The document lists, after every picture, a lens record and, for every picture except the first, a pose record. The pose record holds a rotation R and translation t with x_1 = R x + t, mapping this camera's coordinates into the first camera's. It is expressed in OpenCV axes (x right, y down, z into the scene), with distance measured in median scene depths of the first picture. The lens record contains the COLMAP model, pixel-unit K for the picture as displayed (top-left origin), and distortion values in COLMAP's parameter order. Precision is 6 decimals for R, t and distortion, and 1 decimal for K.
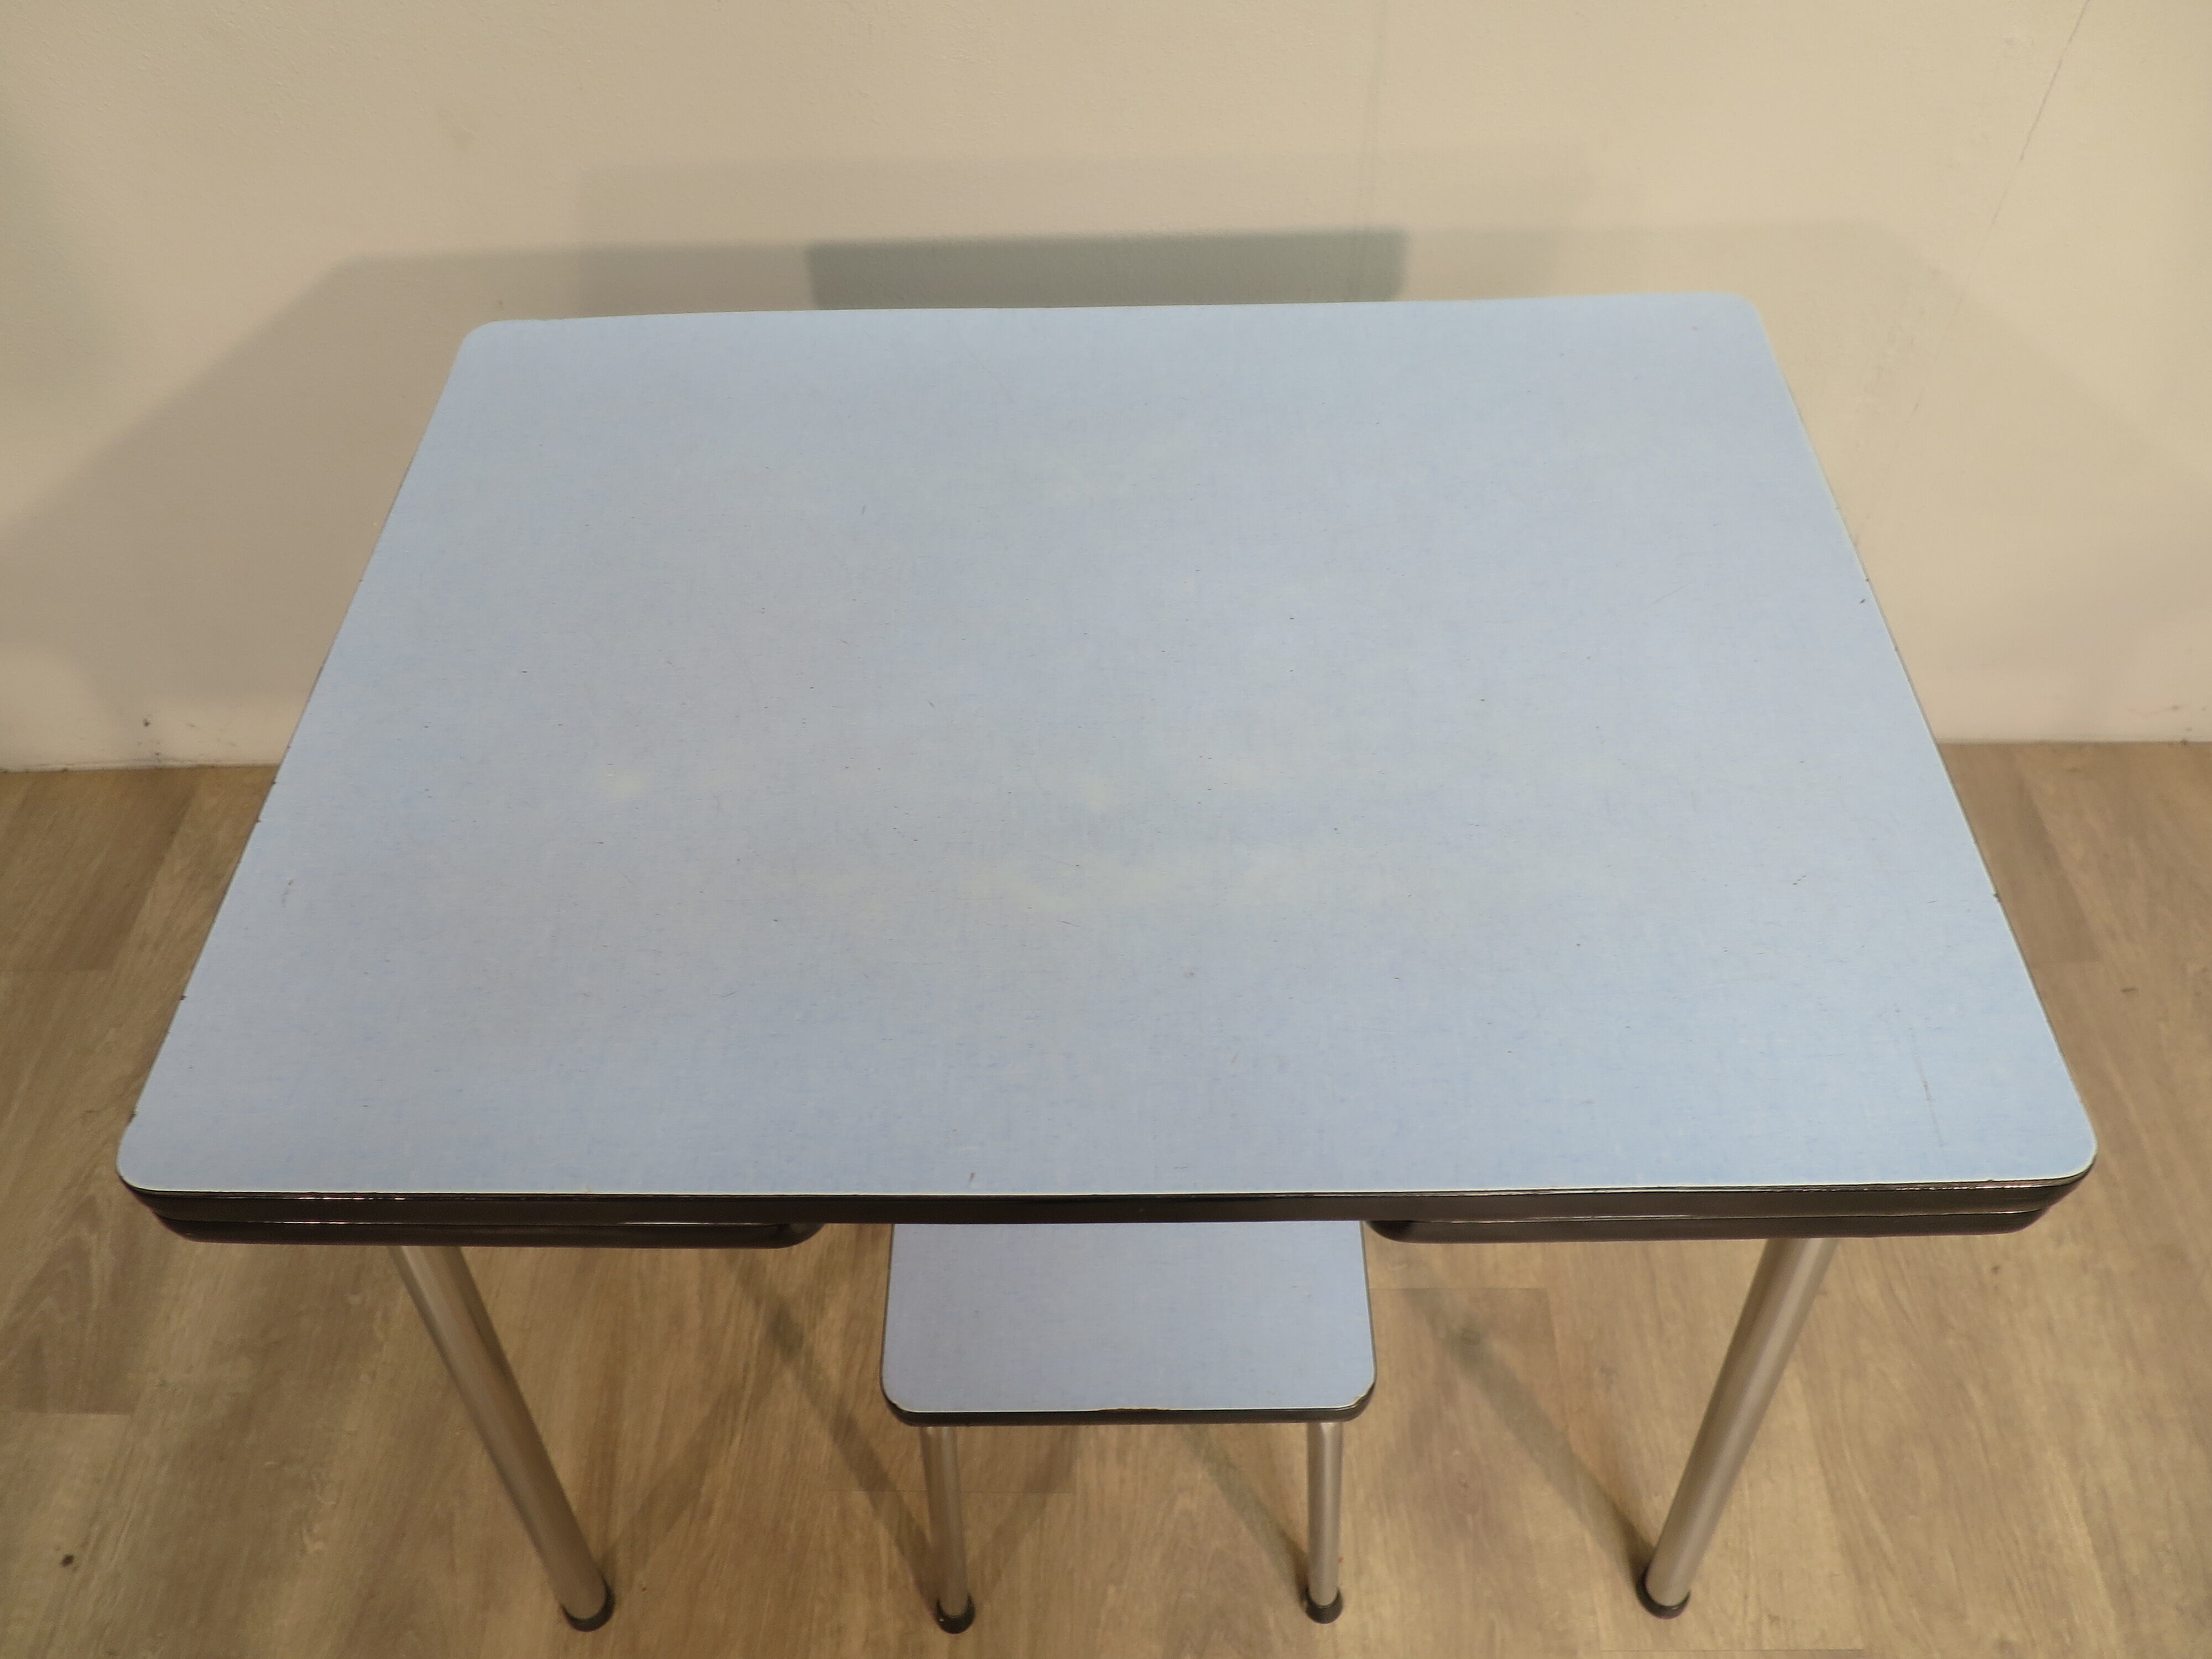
lens RADIAL K [[1593.3, 0, 1113.2], [0, 1593.3, 826.3], [0, 0, 1]] dist [-0.047981, 0.012241]
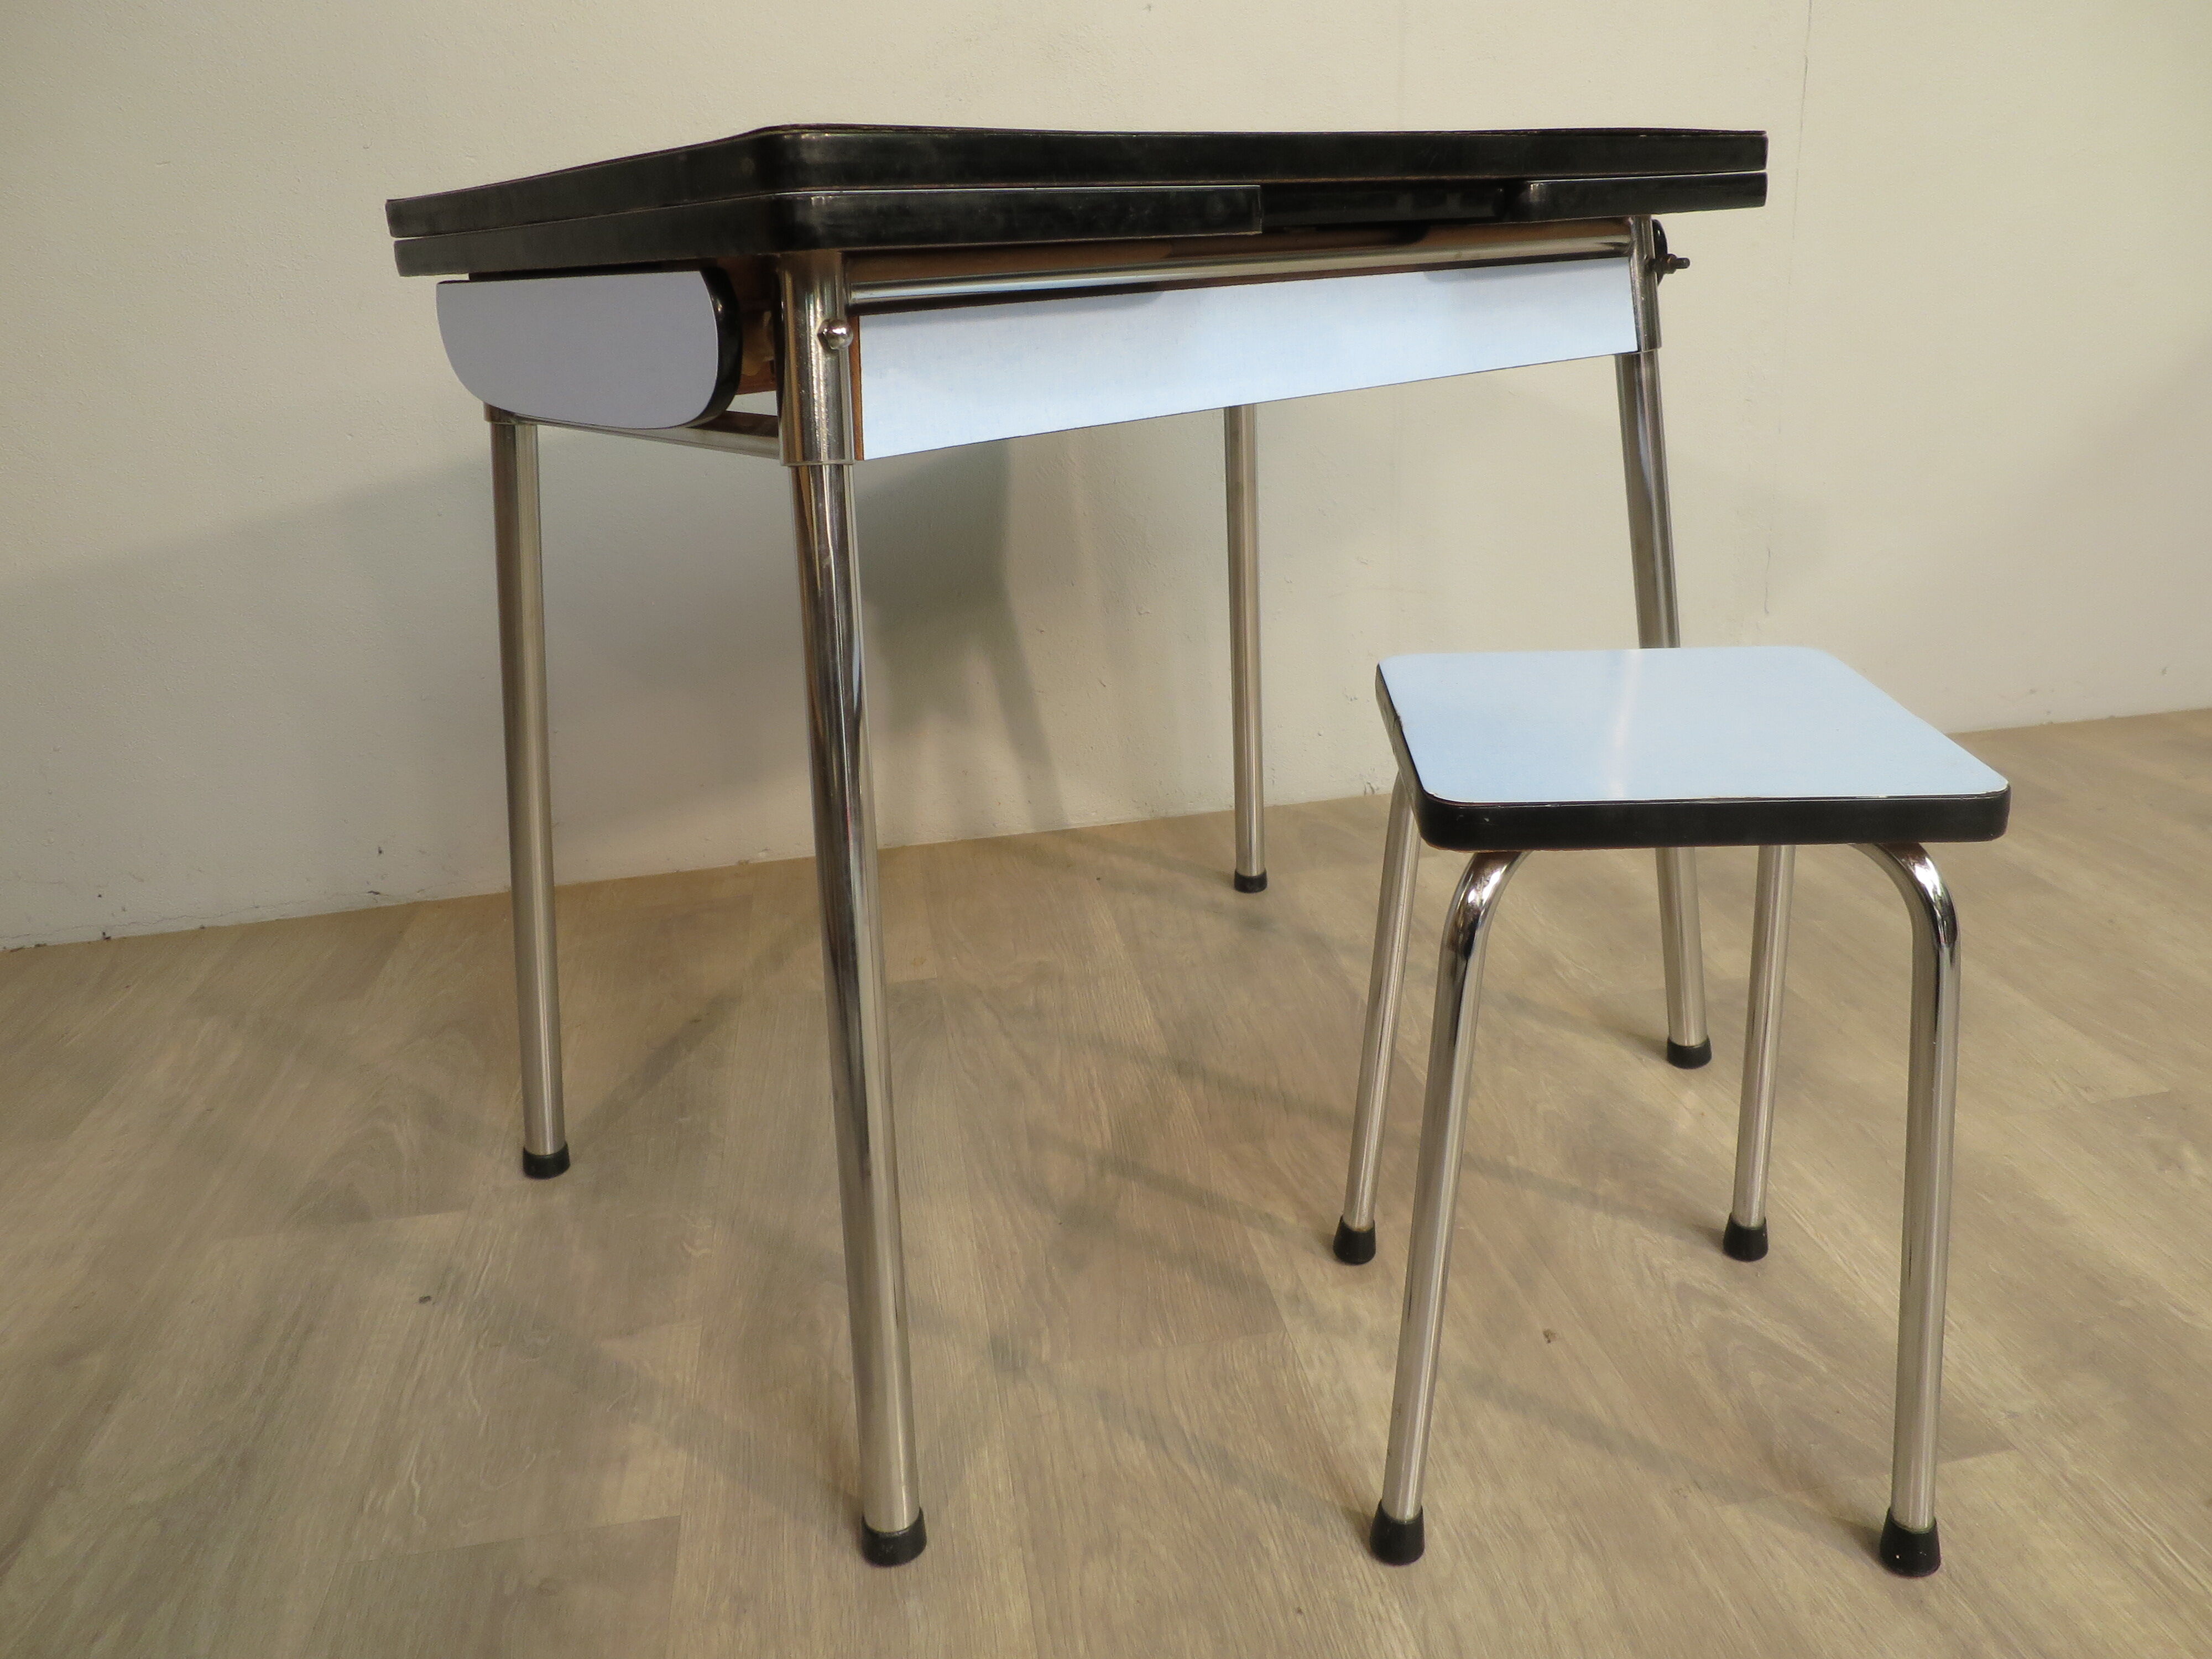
lens RADIAL K [[1593.3, 0, 1121.2], [0, 1593.3, 845.6], [0, 0, 1]] dist [-0.047981, 0.012241]
pose [[0.983038, -0.091237, 0.159099, -0.383253], [0.160613, 0.847070, -0.506631, 0.765660], [-0.088545, 0.523591, 0.847356, 0.032872]]
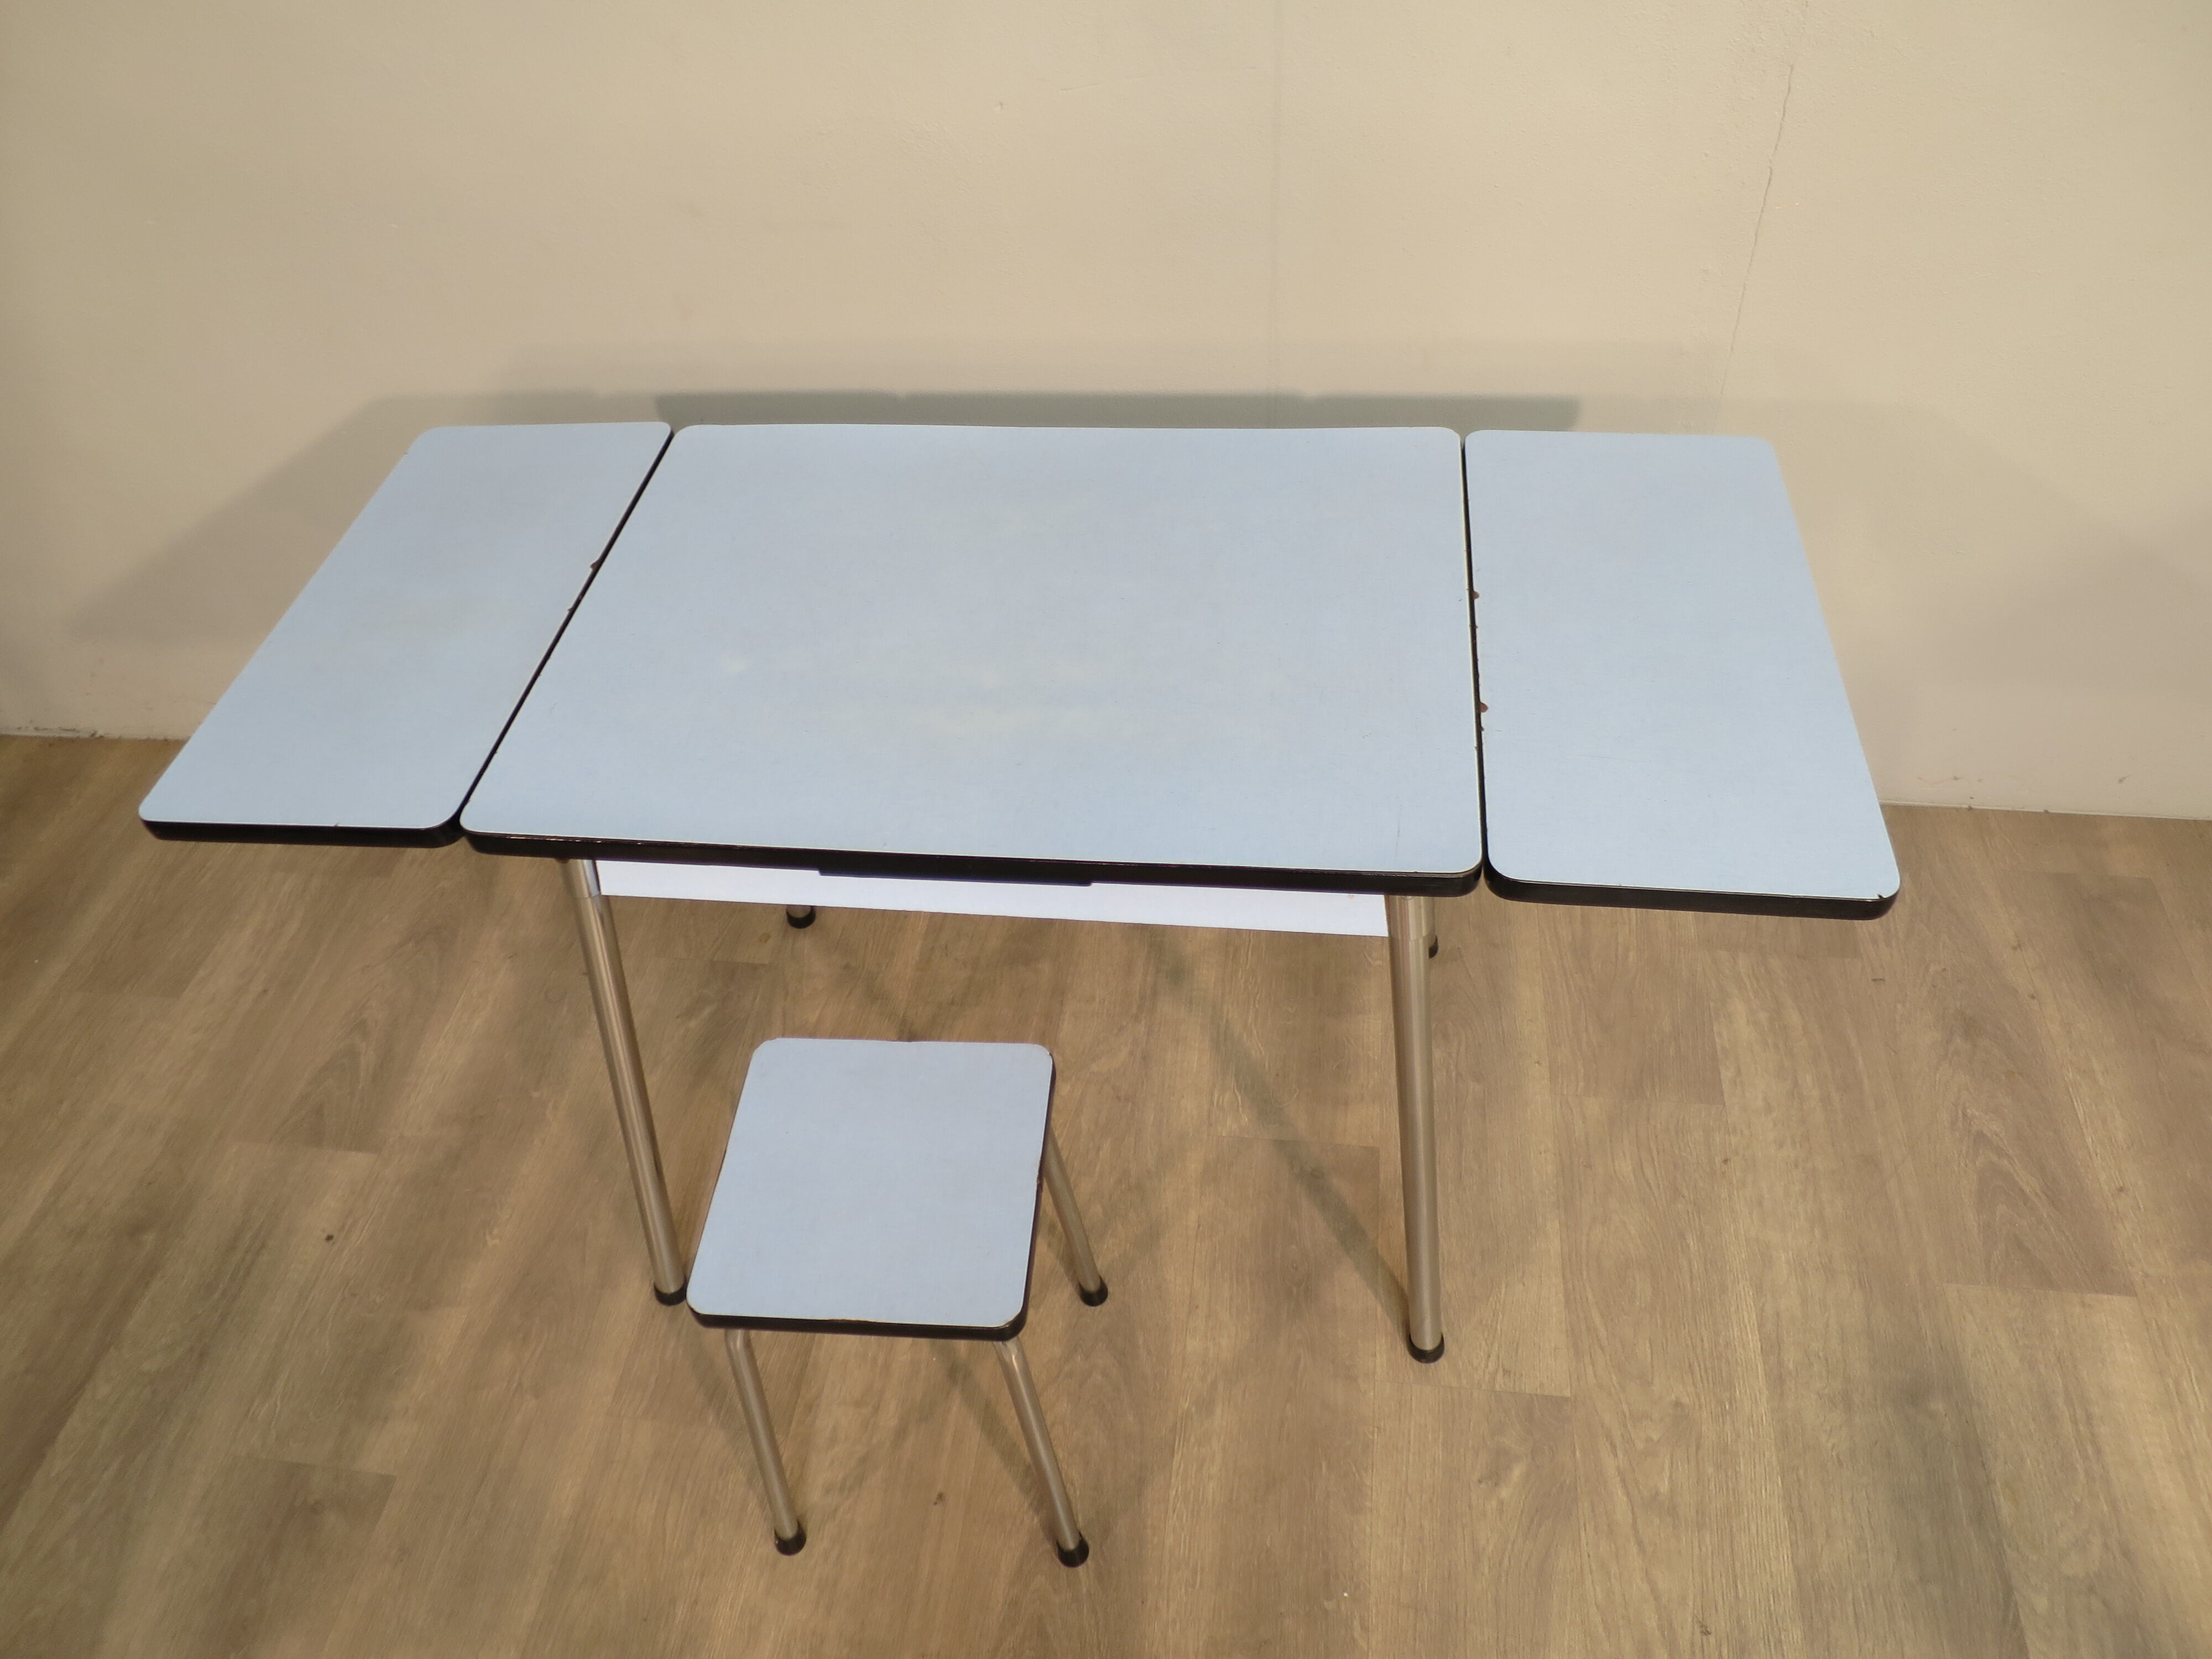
lens RADIAL K [[1593.3, 0, 1119.2], [0, 1593.3, 836.8], [0, 0, 1]] dist [-0.047981, 0.012241]
pose [[0.992921, 0.056308, -0.104577, 0.193107], [-0.067199, 0.992333, -0.103726, 0.197724], [0.097935, 0.110019, 0.989093, -0.421867]]
